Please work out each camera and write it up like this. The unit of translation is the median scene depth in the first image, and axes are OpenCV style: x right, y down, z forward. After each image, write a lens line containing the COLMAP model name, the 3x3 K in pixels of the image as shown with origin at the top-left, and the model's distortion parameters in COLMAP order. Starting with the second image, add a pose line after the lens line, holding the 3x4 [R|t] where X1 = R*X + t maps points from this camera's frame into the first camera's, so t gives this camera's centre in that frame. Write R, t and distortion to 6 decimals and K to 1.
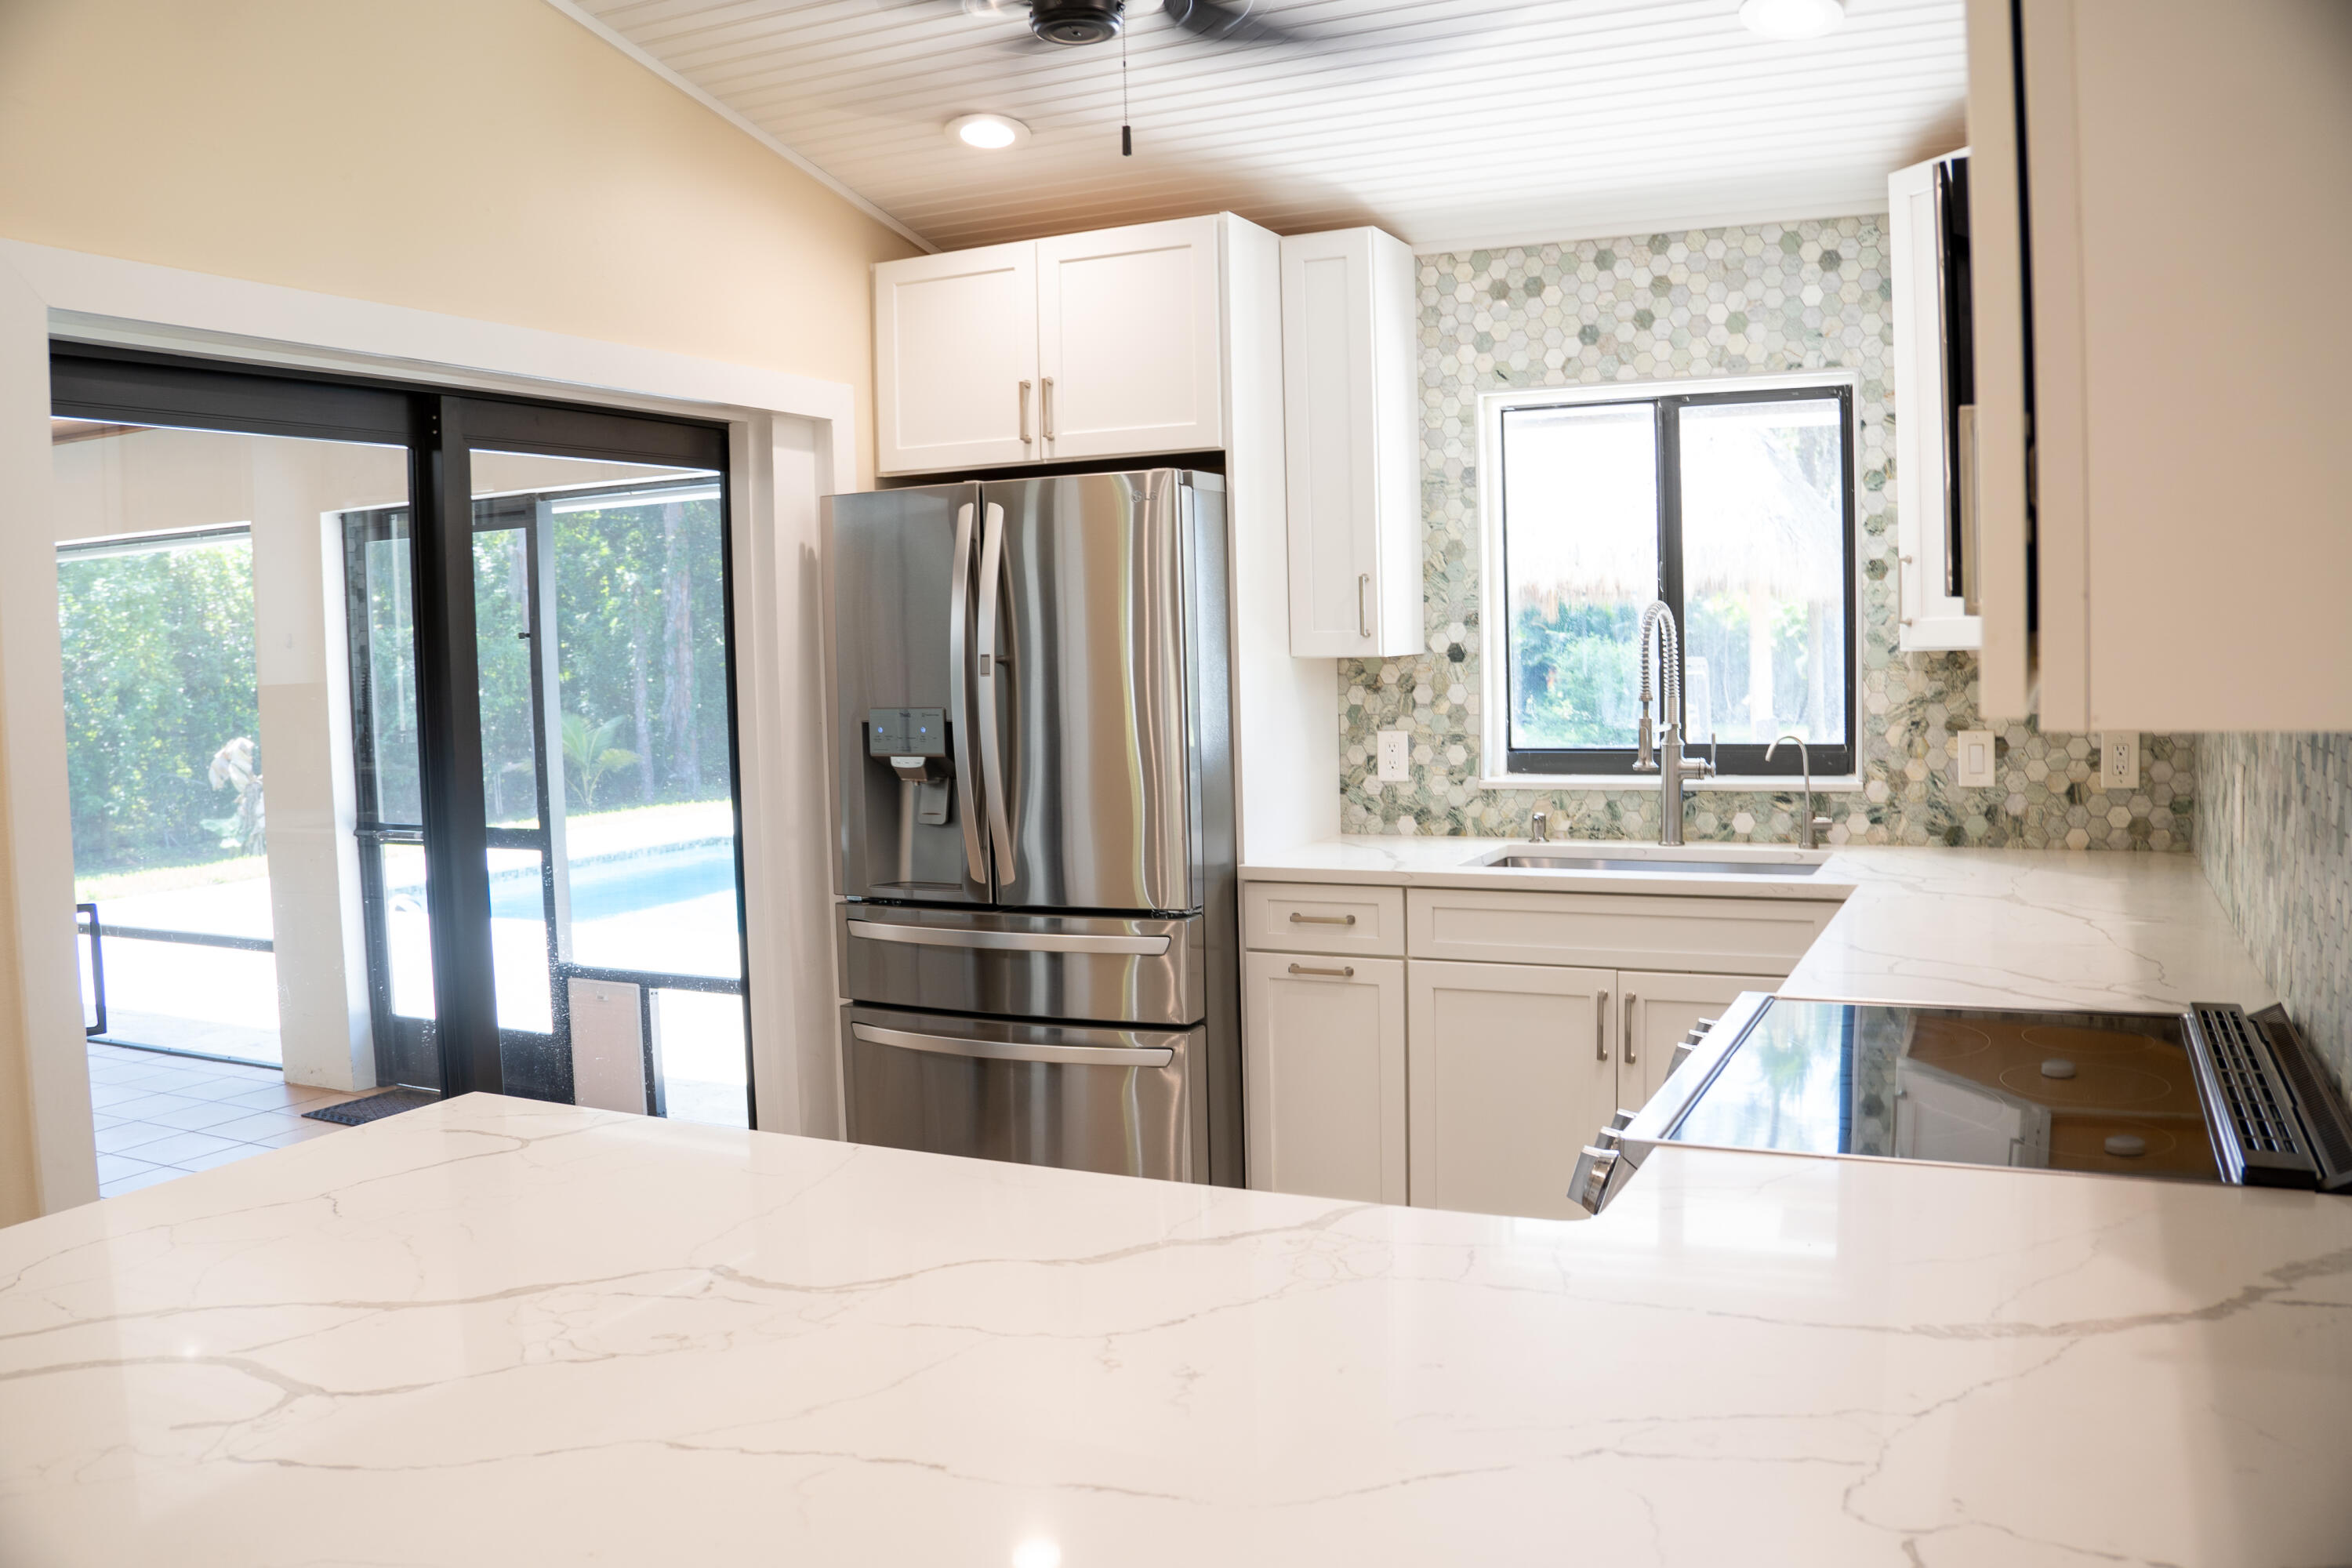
lens RADIAL K [[1868.8, 0, 1165.5], [0, 1868.8, 781.7], [0, 0, 1]] dist [-0.177638, 0.070711]
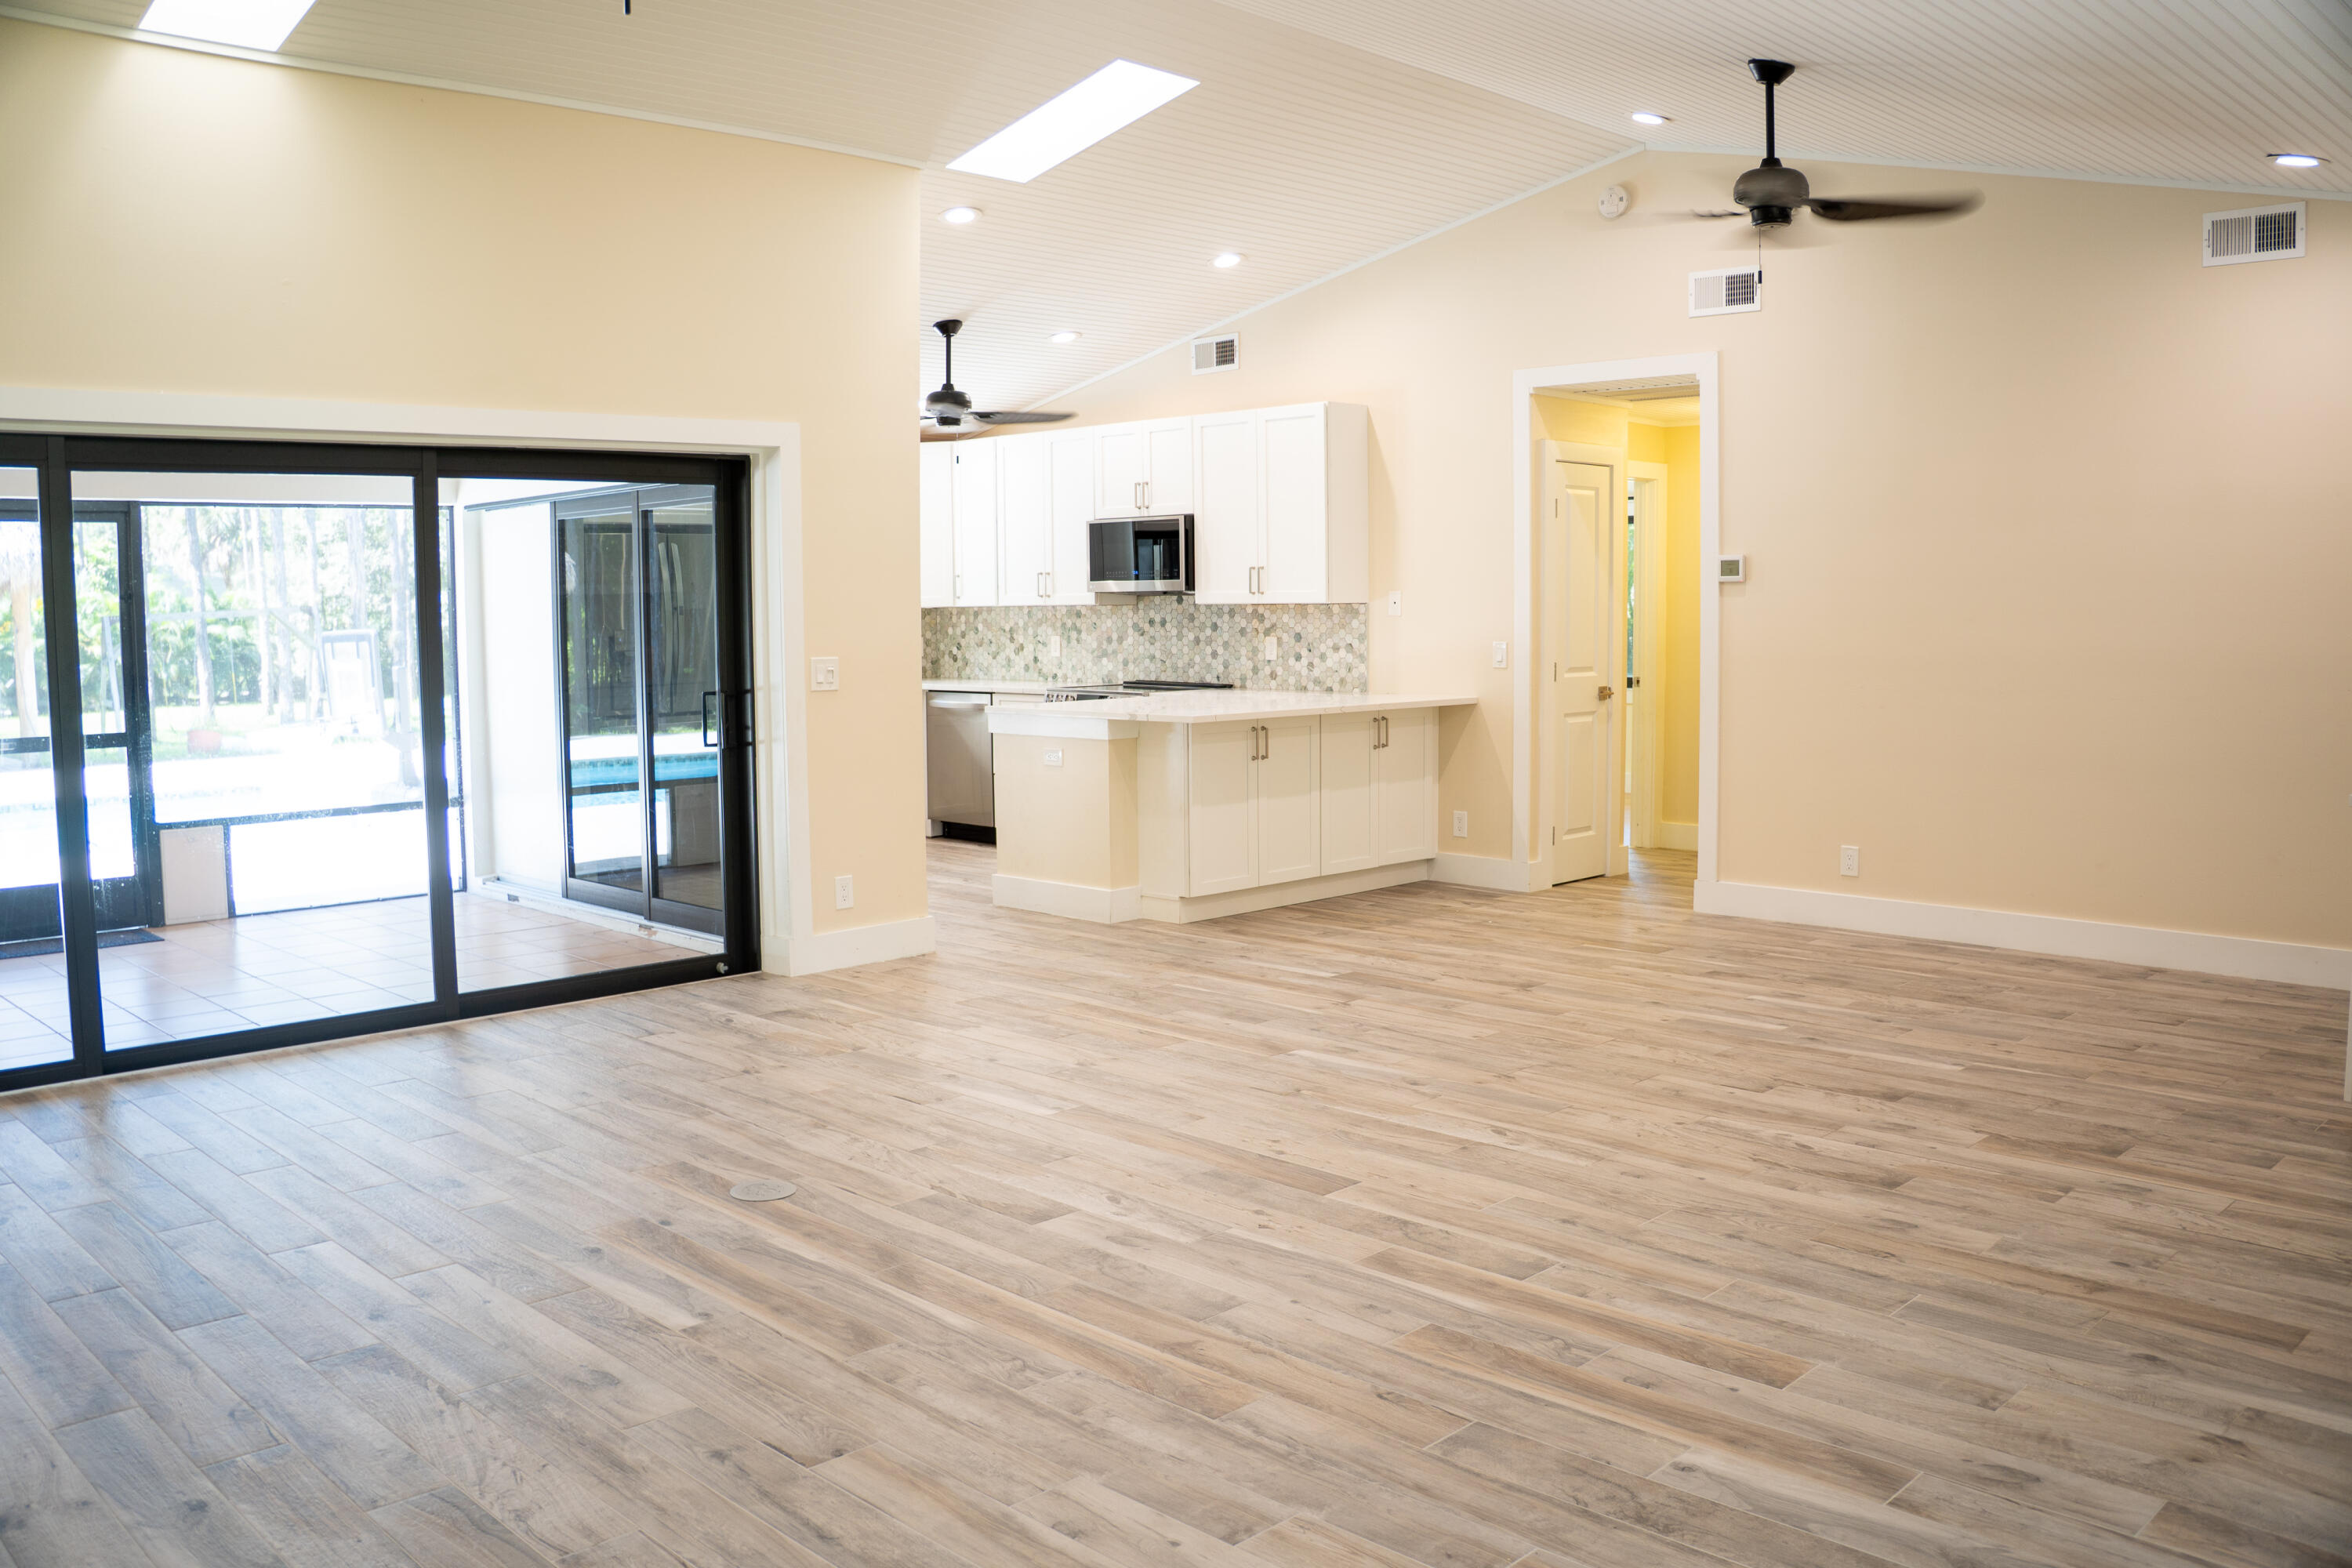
lens RADIAL K [[1924.2, 0, 1184.8], [0, 1924.2, 776.9], [0, 0, 1]] dist [-0.185772, 0.106245]
pose [[0.326441, -0.063882, 0.943056, -2.452488], [0.075889, 0.996264, 0.041217, 0.121801], [-0.942166, 0.058112, 0.330070, -0.521937]]
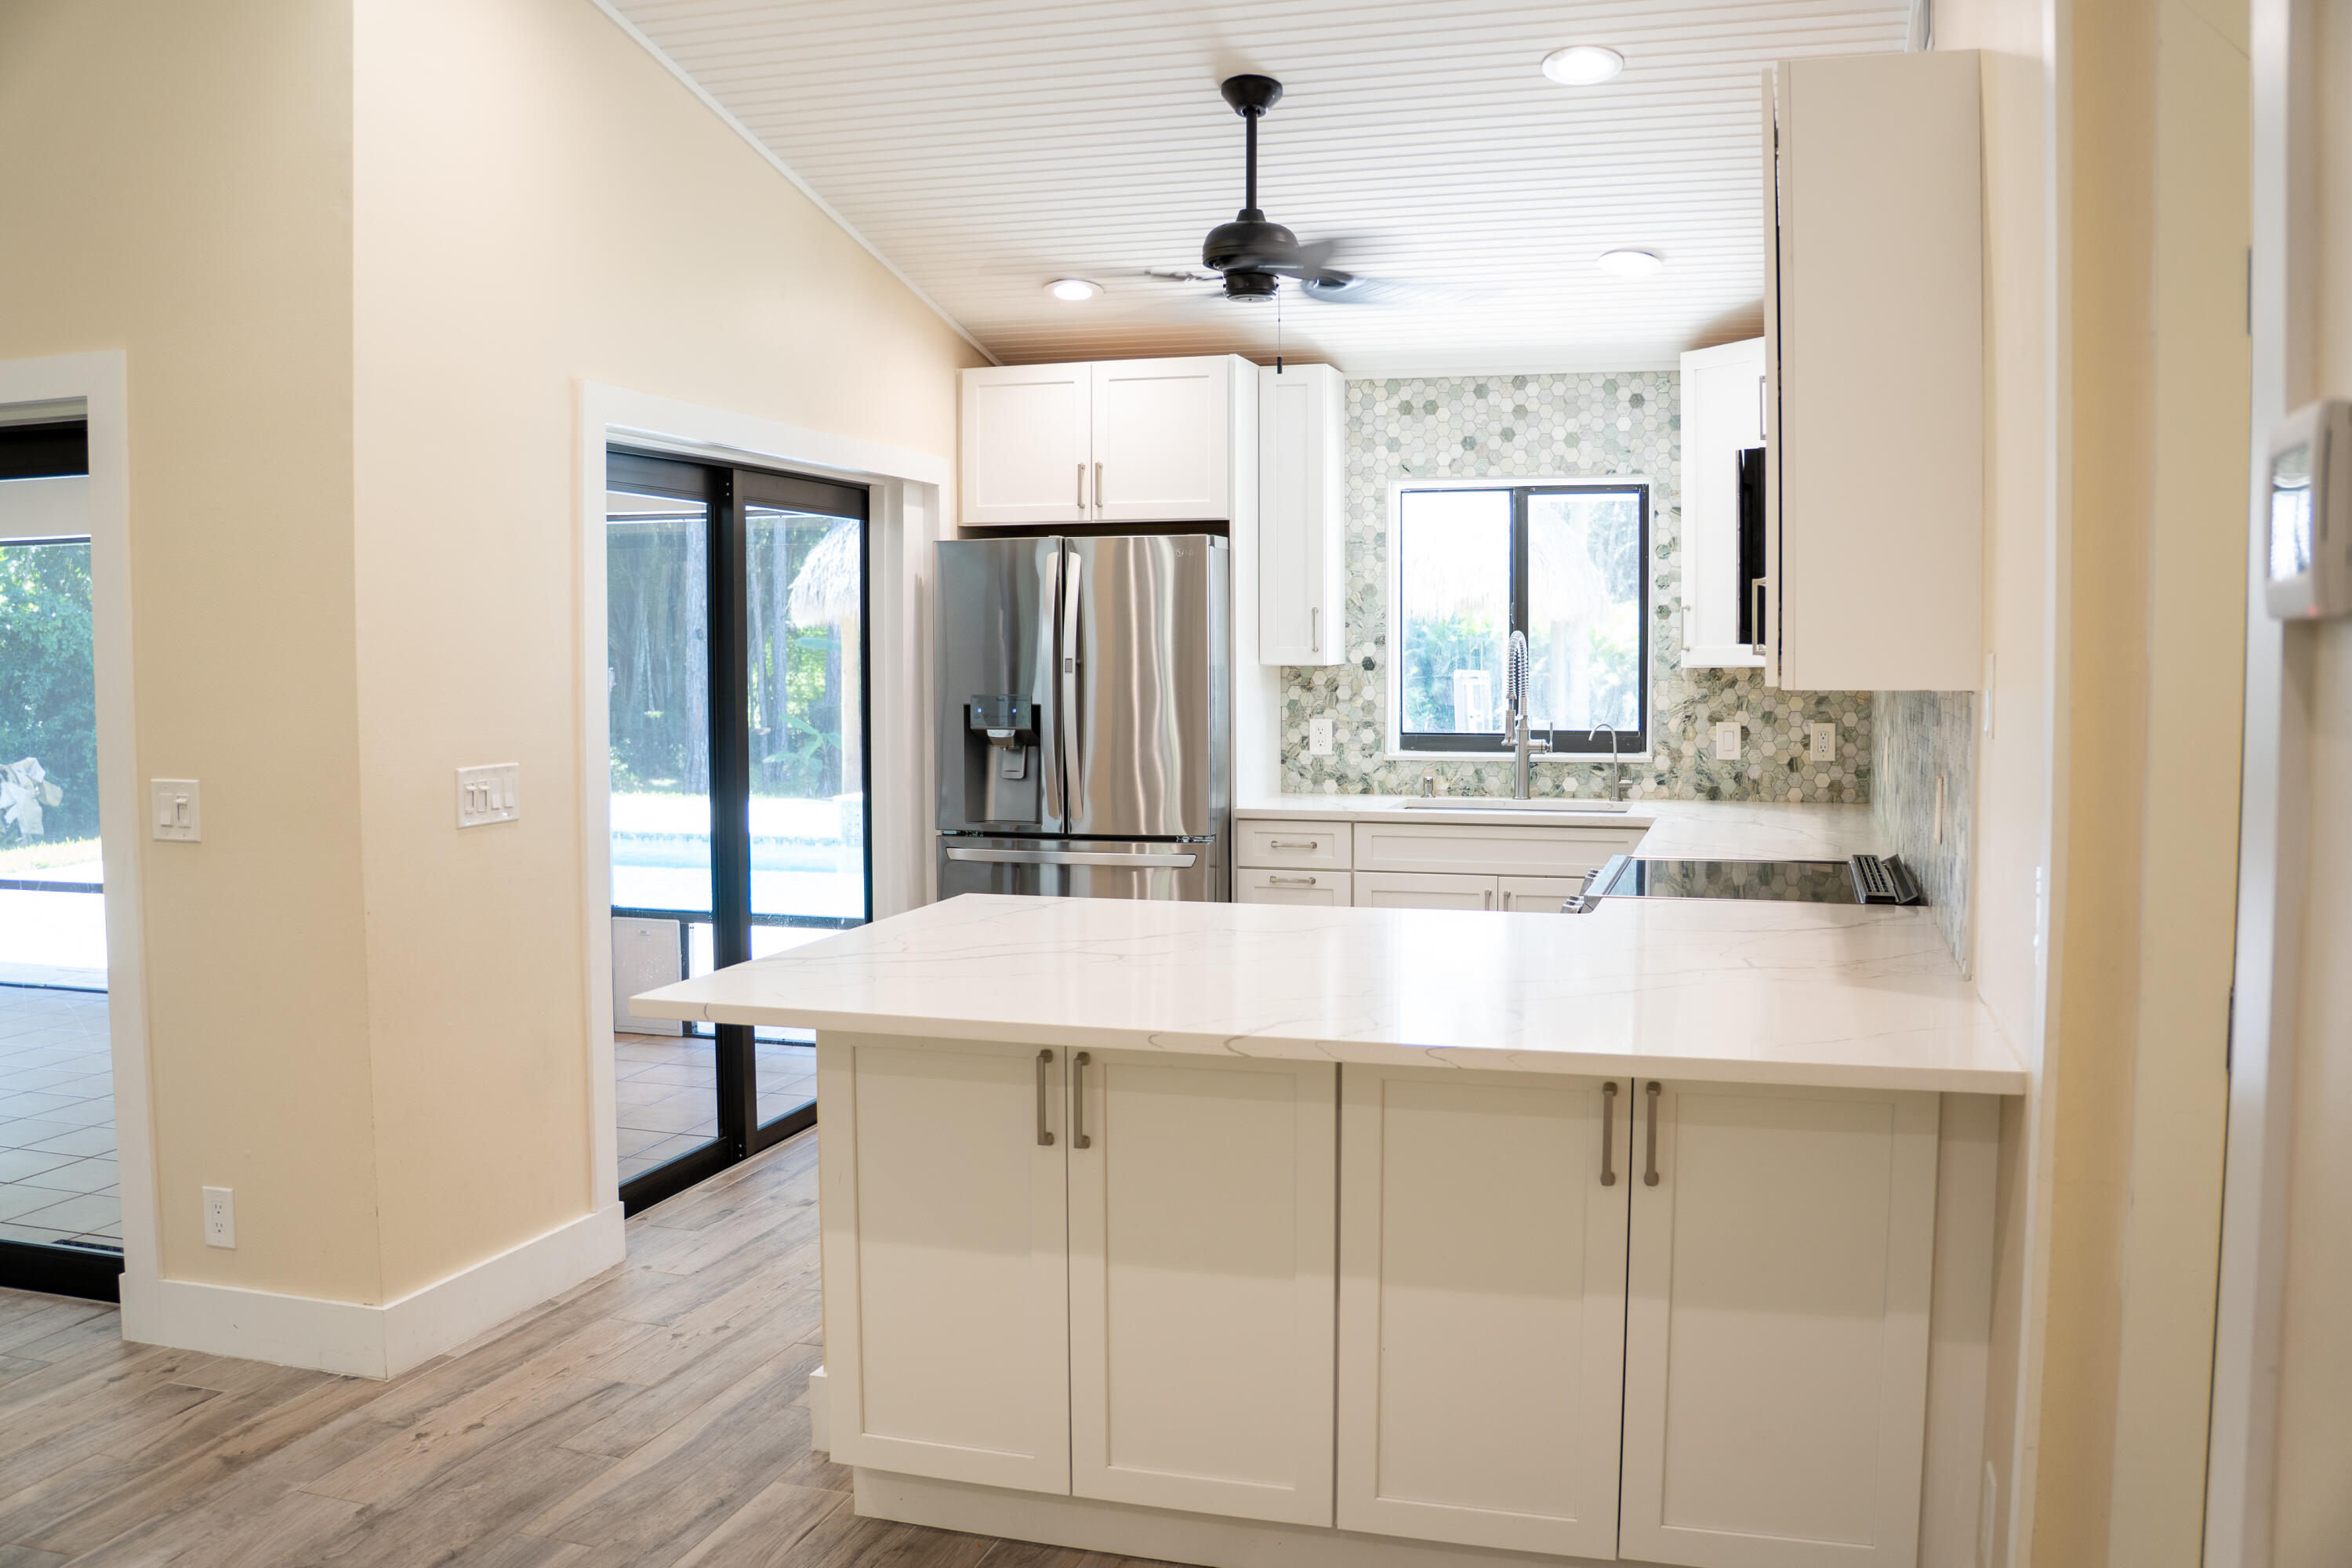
lens RADIAL K [[2007.6, 0, 1175.7], [0, 2007.6, 777.2], [0, 0, 1]] dist [-0.147443, 0.015259]
pose [[0.986375, 0.011208, 0.164132, -0.254341], [-0.009243, 0.999876, -0.012735, 0.040178], [-0.164254, 0.011045, 0.986356, -0.509003]]
